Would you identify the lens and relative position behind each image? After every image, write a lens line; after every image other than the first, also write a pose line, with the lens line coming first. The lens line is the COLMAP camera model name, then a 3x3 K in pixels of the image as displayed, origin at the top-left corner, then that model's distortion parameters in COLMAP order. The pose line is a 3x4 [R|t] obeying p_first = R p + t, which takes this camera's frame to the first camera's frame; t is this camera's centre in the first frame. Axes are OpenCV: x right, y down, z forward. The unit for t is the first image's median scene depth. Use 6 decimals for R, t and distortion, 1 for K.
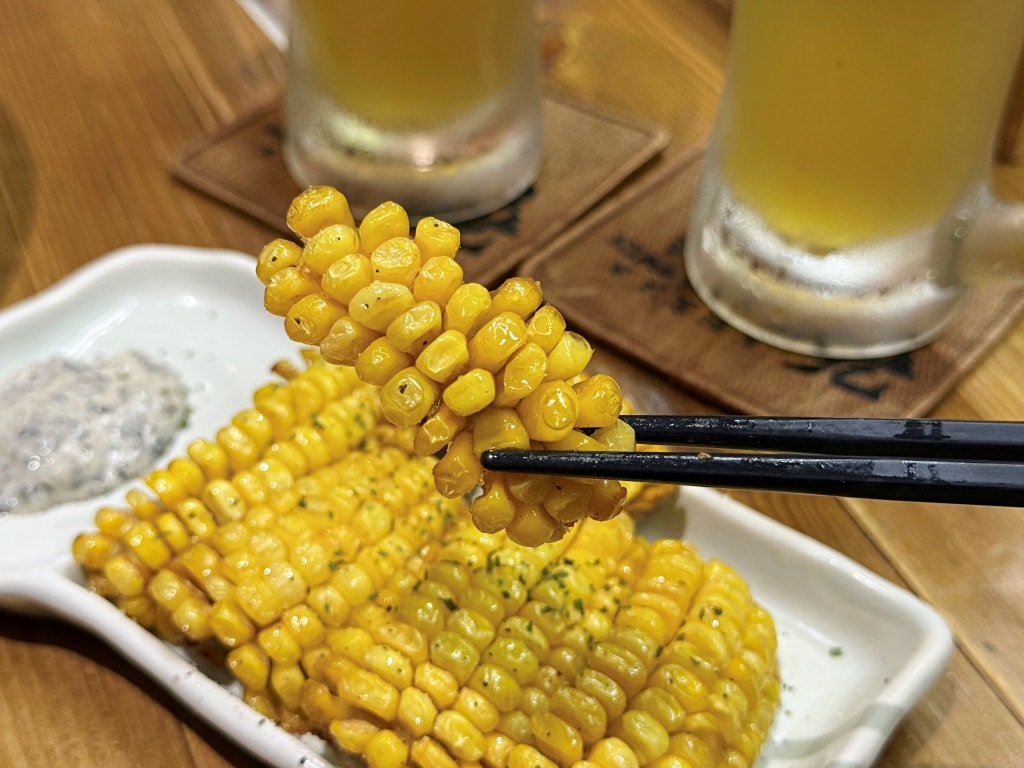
lens RADIAL K [[1718.0, 0, 513.3], [0, 1718.0, 387.9], [0, 0, 1]] dist [0.118639, 0.000000]
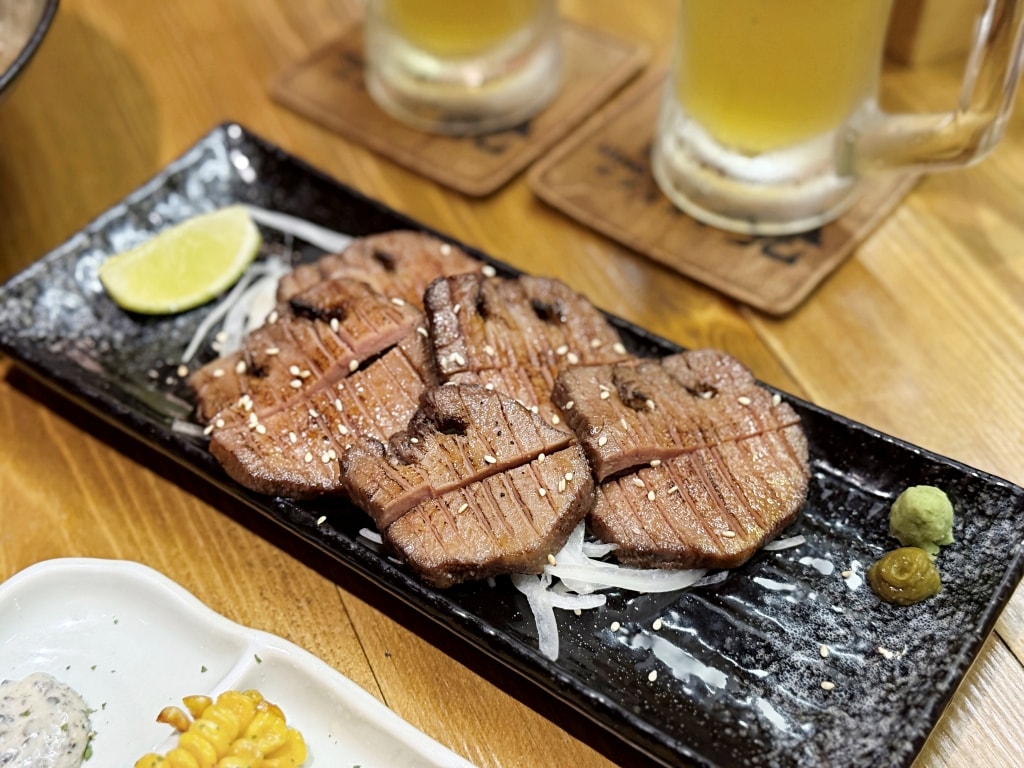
lens RADIAL K [[1609.1, 0, 512.2], [0, 1609.1, 382.9], [0, 0, 1]] dist [0.111531, 0.000000]
pose [[0.998902, -0.037334, -0.028311, 0.023648], [0.039995, 0.994171, 0.100125, -0.039904], [0.024408, -0.101147, 0.994572, -0.303490]]
